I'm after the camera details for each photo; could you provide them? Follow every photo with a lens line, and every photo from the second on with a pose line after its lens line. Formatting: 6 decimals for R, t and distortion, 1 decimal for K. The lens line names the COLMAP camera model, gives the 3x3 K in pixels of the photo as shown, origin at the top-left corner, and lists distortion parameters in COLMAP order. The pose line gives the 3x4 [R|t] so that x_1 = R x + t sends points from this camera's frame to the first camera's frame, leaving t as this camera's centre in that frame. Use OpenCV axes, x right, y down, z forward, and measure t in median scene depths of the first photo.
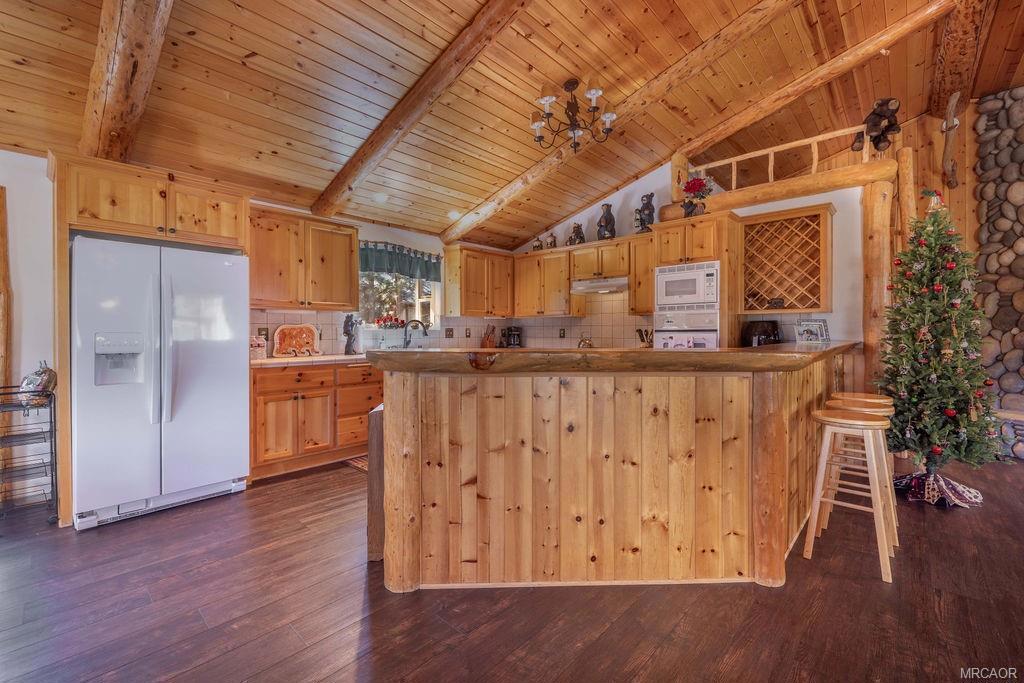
lens RADIAL K [[433.2, 0, 509.8], [0, 433.2, 329.5], [0, 0, 1]] dist [-0.000340, -0.000093]
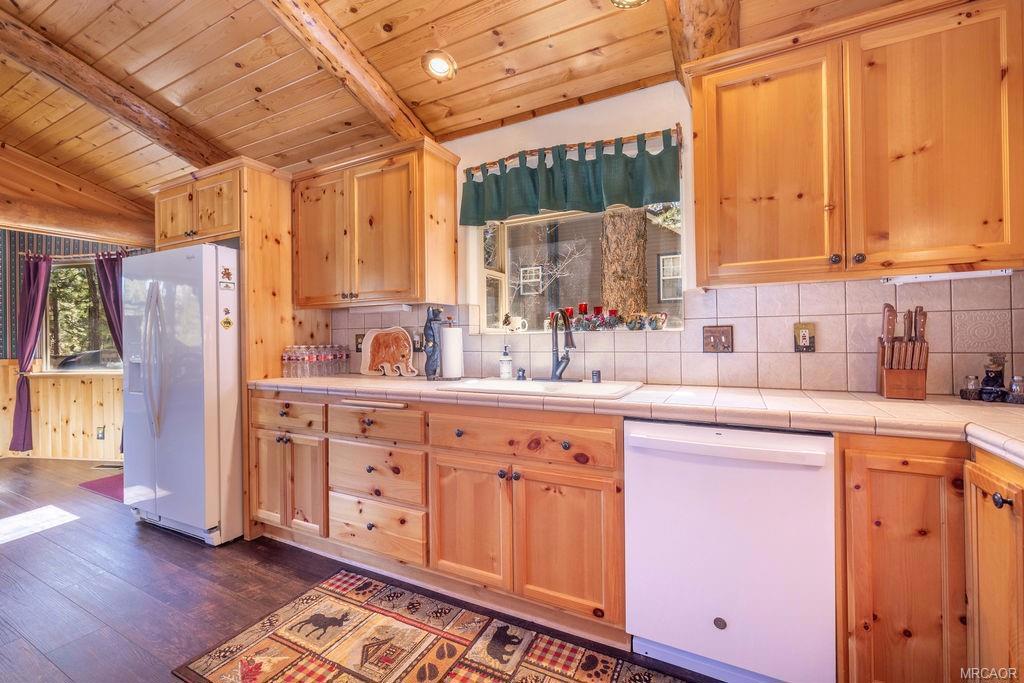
lens RADIAL K [[433.2, 0, 509.8], [0, 433.2, 329.5], [0, 0, 1]] dist [-0.000340, -0.000093]
pose [[0.252500, -0.010756, -0.967537, 0.152746], [0.020208, 0.999779, -0.005840, -0.000388], [0.967386, -0.018078, 0.252661, 0.739602]]
